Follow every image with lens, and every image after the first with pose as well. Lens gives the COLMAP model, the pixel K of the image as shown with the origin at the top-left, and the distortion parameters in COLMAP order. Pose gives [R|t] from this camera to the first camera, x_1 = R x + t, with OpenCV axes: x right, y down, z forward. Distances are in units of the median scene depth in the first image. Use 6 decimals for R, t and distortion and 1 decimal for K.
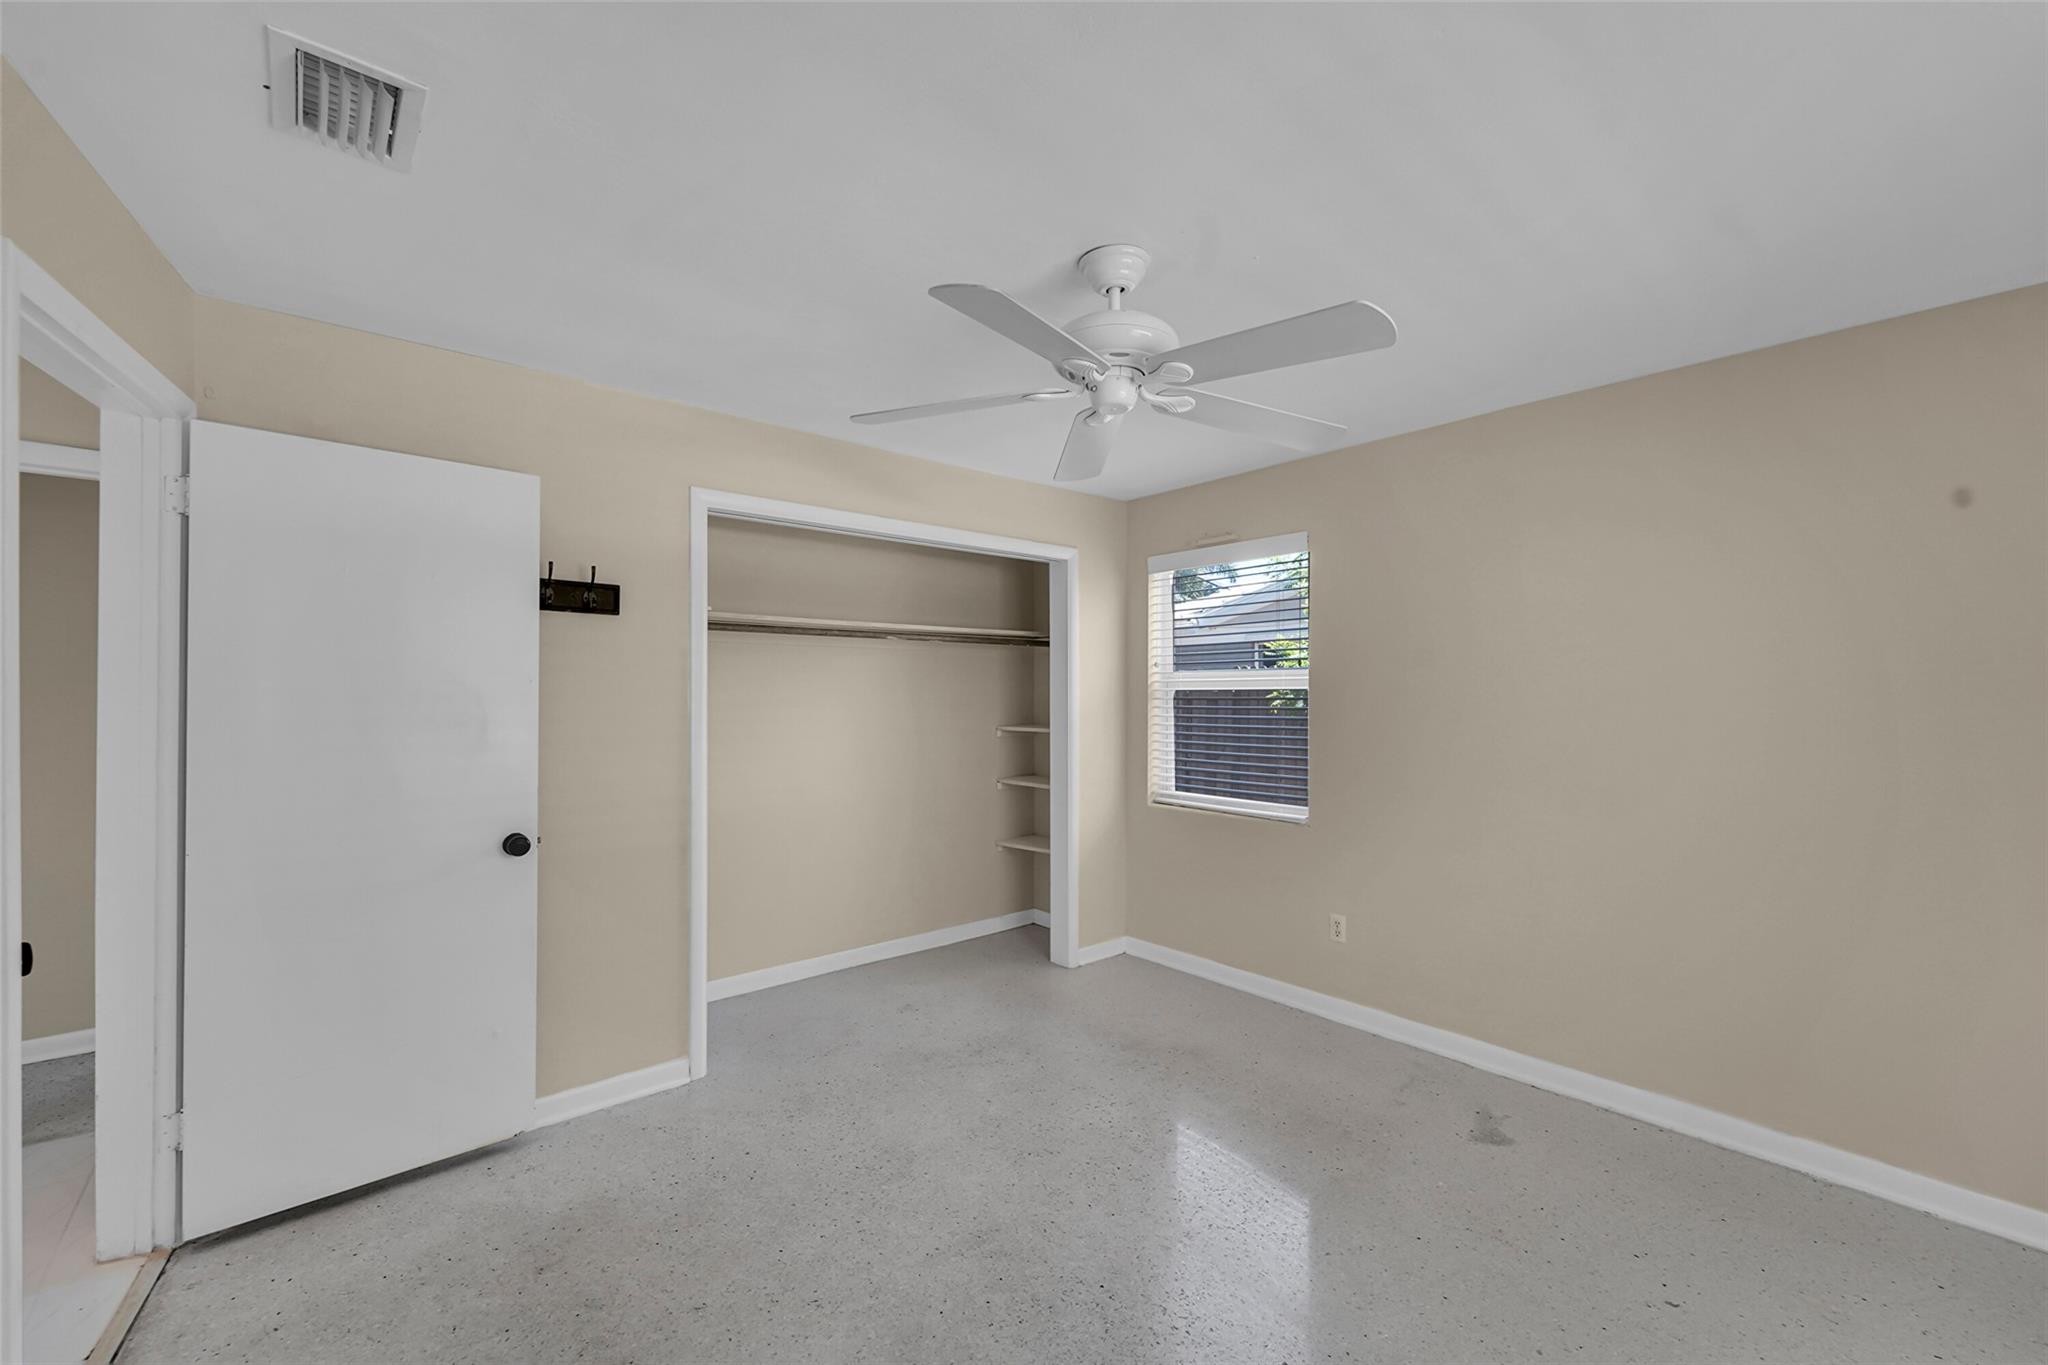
lens RADIAL K [[821.3, 0, 1012.7], [0, 821.3, 691.6], [0, 0, 1]] dist [0.000149, 0.000894]
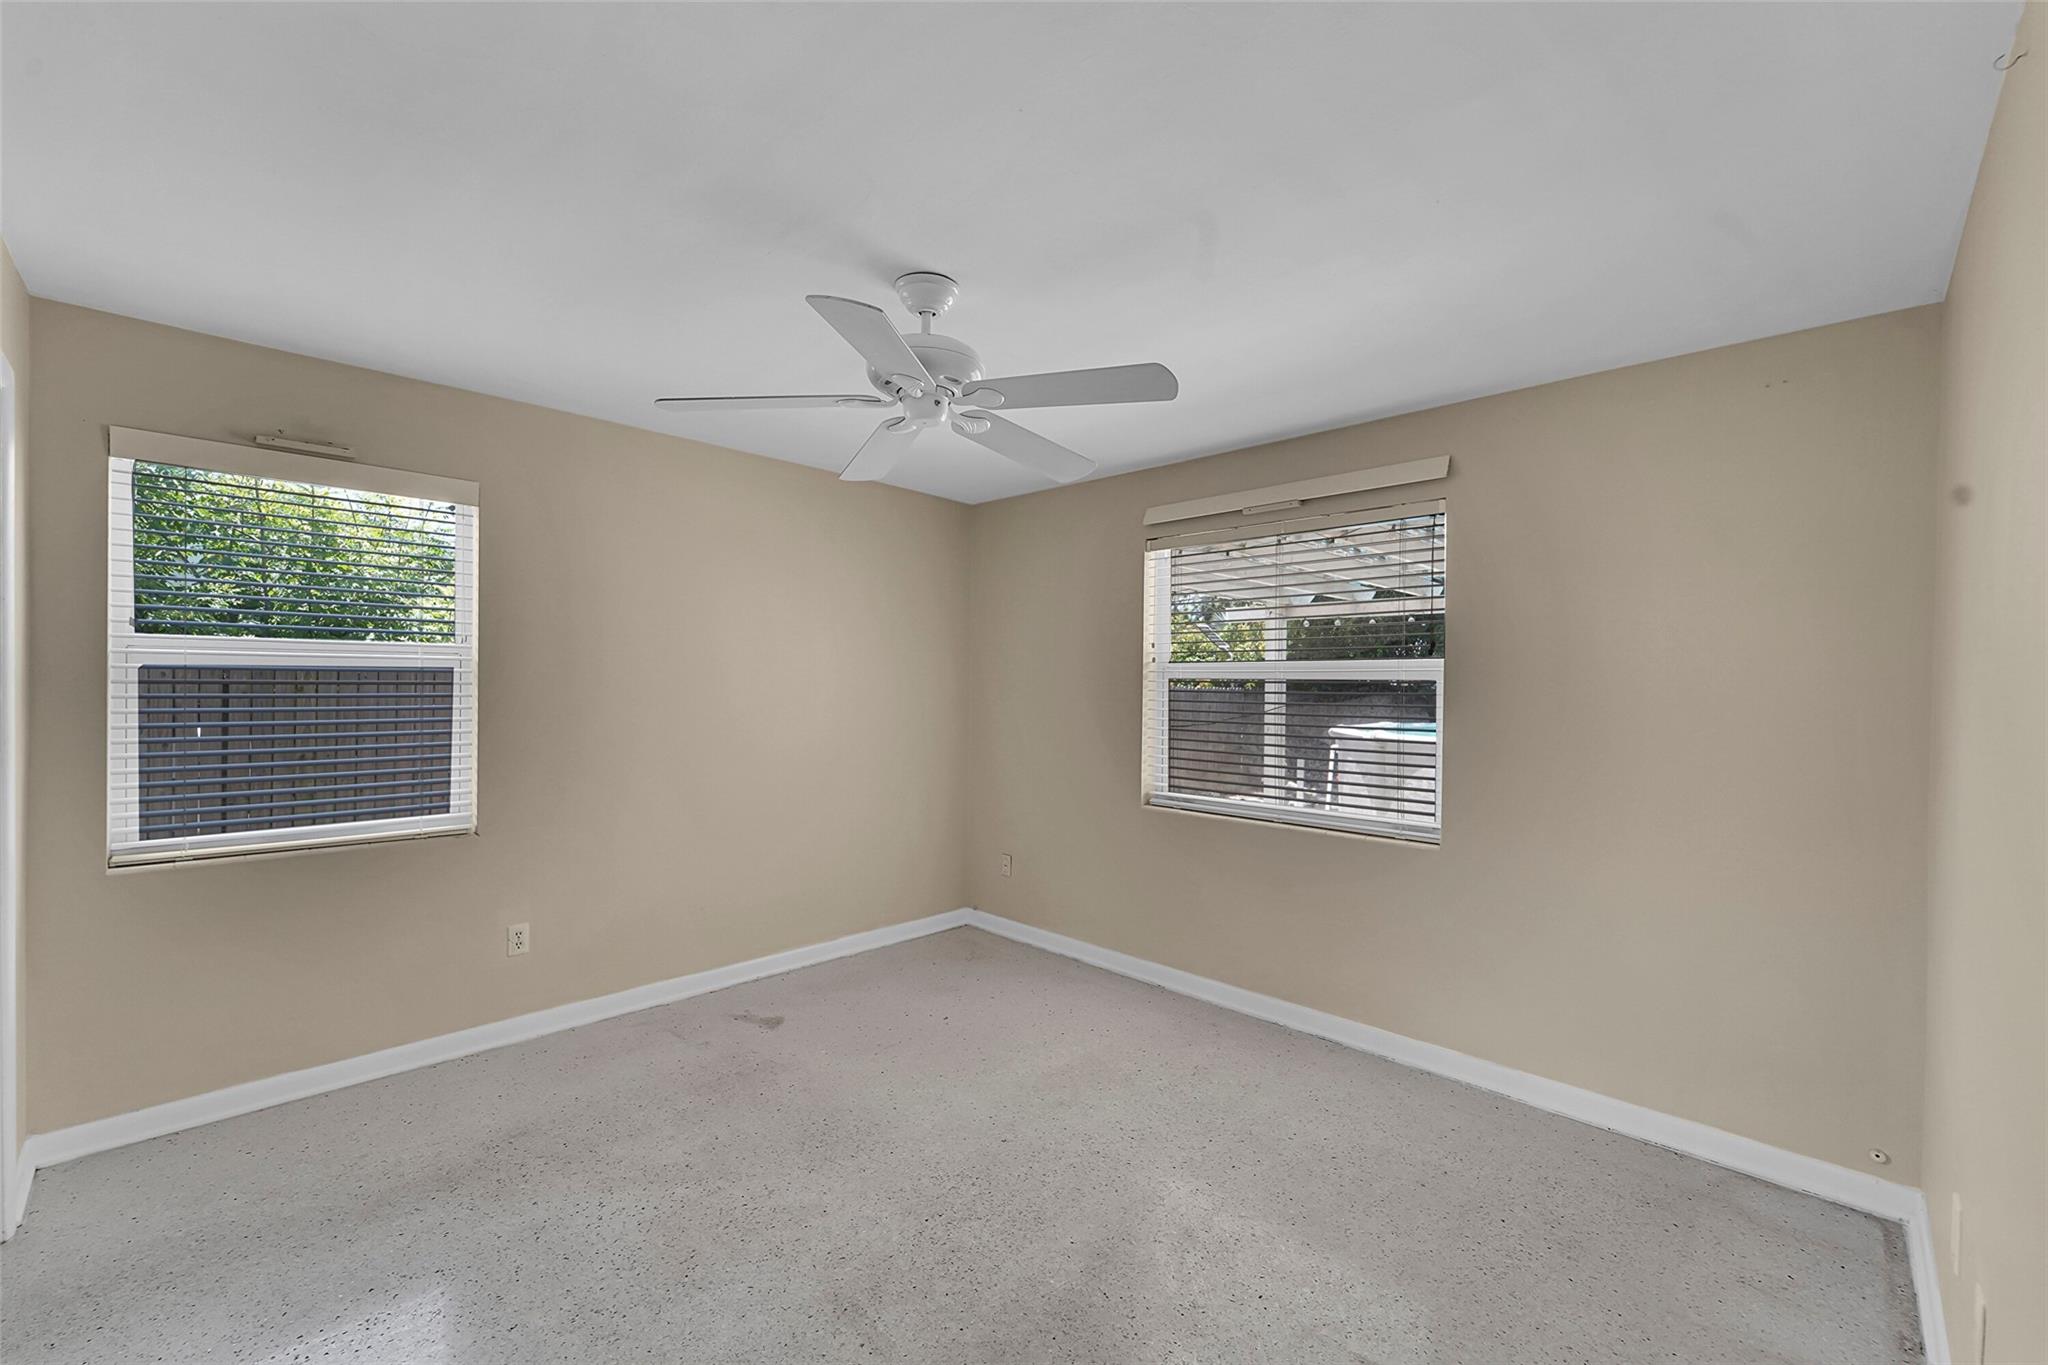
lens RADIAL K [[821.3, 0, 1023.5], [0, 821.3, 681.6], [0, 0, 1]] dist [0.000149, 0.000894]
pose [[-0.086881, -0.000184, 0.996219, -0.667213], [-0.010445, 0.999945, -0.000726, 0.003942], [-0.996164, -0.010468, -0.086878, 0.655961]]
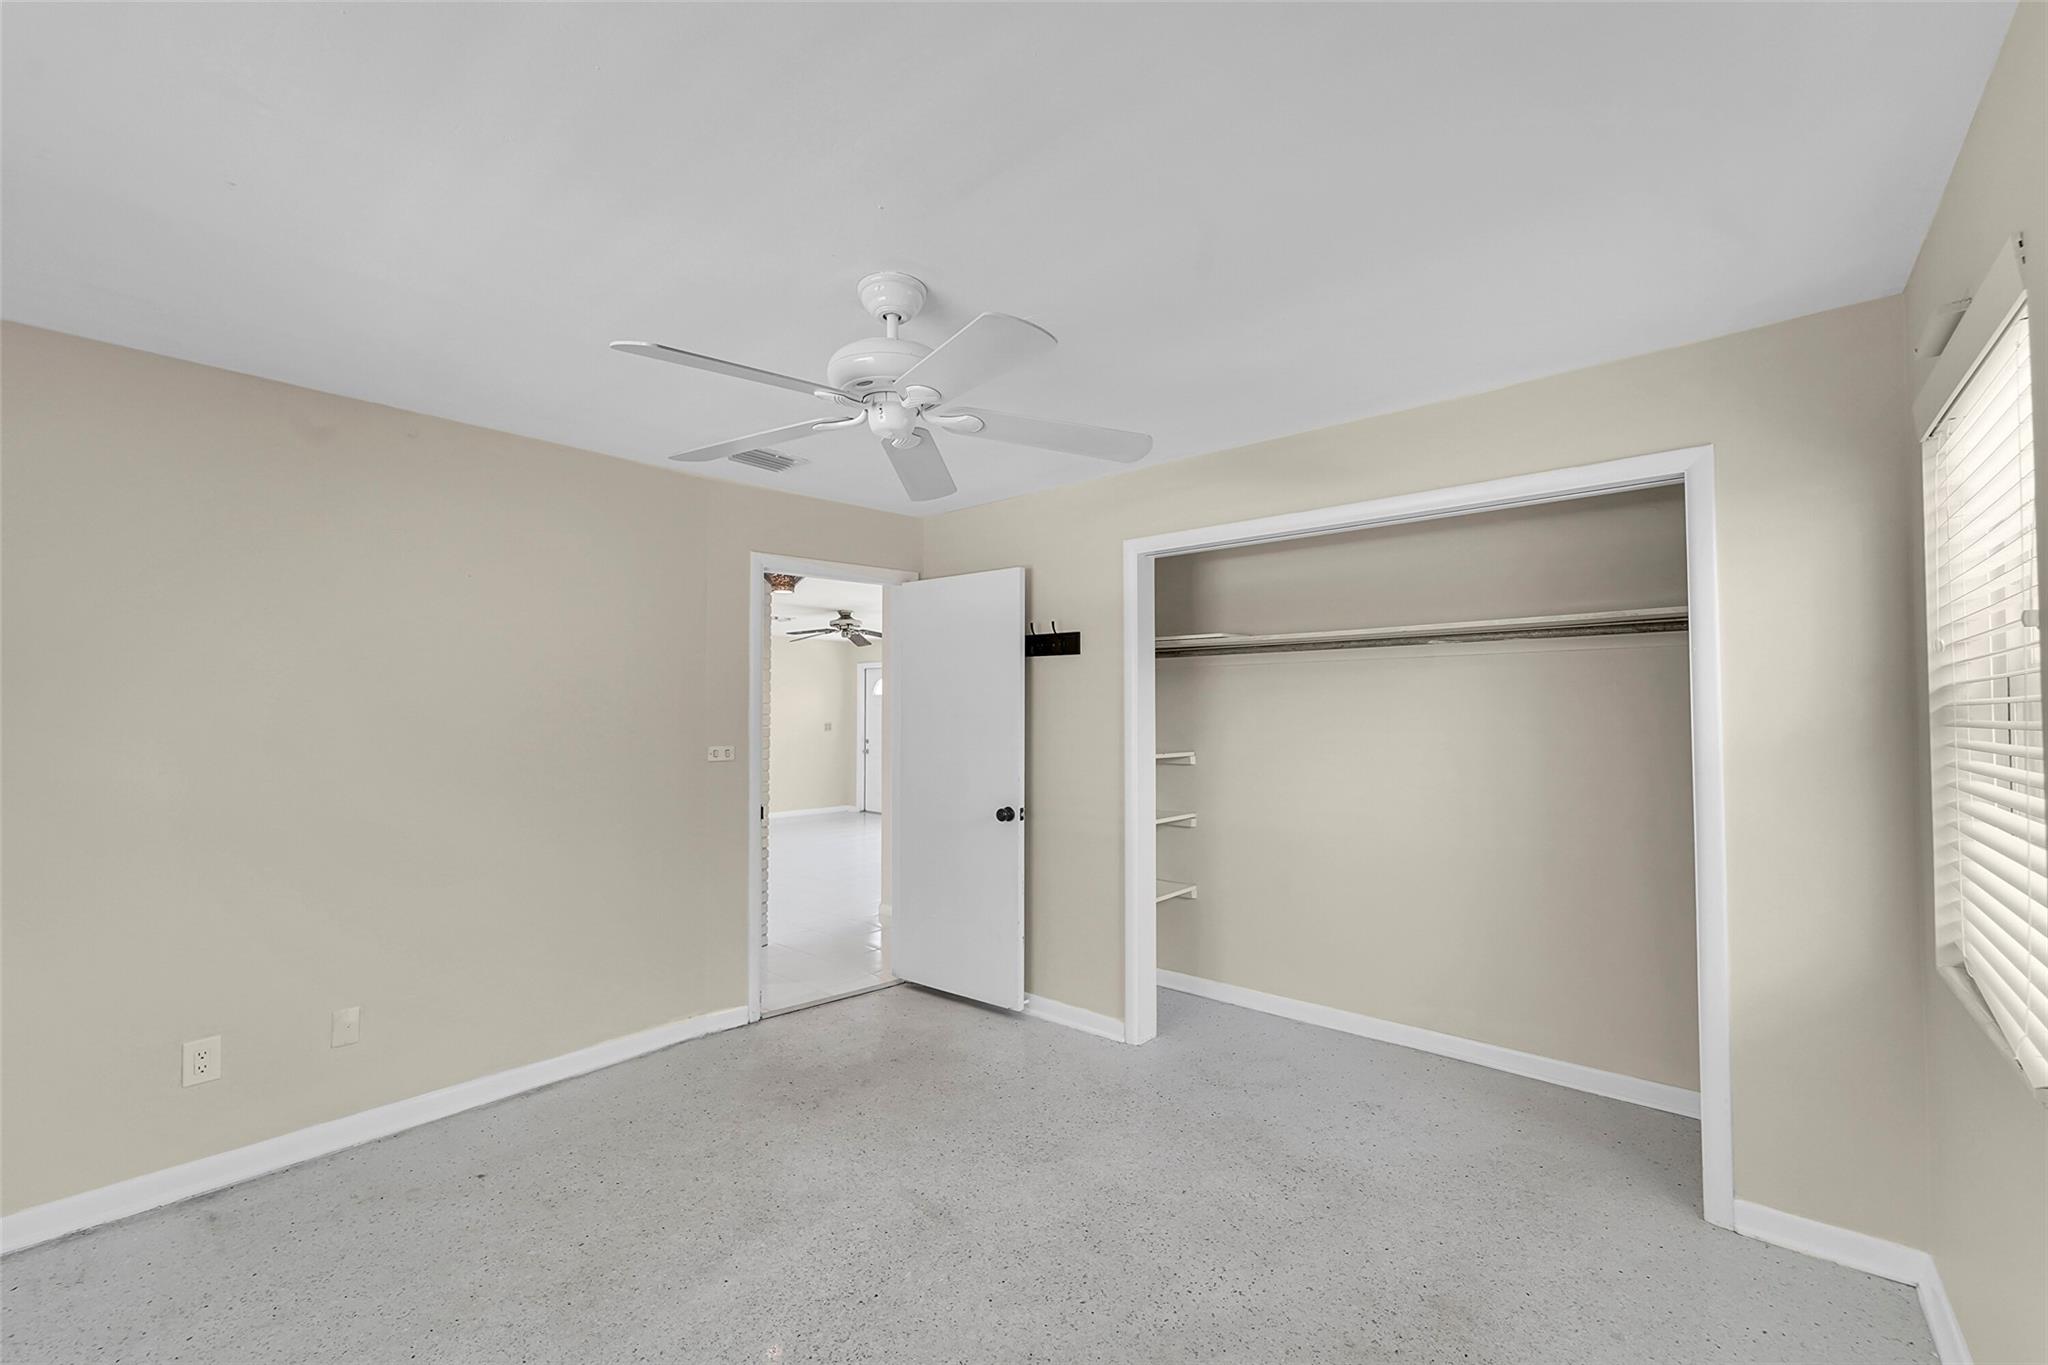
lens RADIAL K [[821.3, 0, 1038.9], [0, 821.3, 715.6], [0, 0, 1]] dist [0.000149, 0.000894]
pose [[0.169653, -0.003779, -0.985497, 0.767937], [0.000005, 0.999993, -0.003834, 0.008933], [0.985504, 0.000645, 0.169651, 0.690401]]
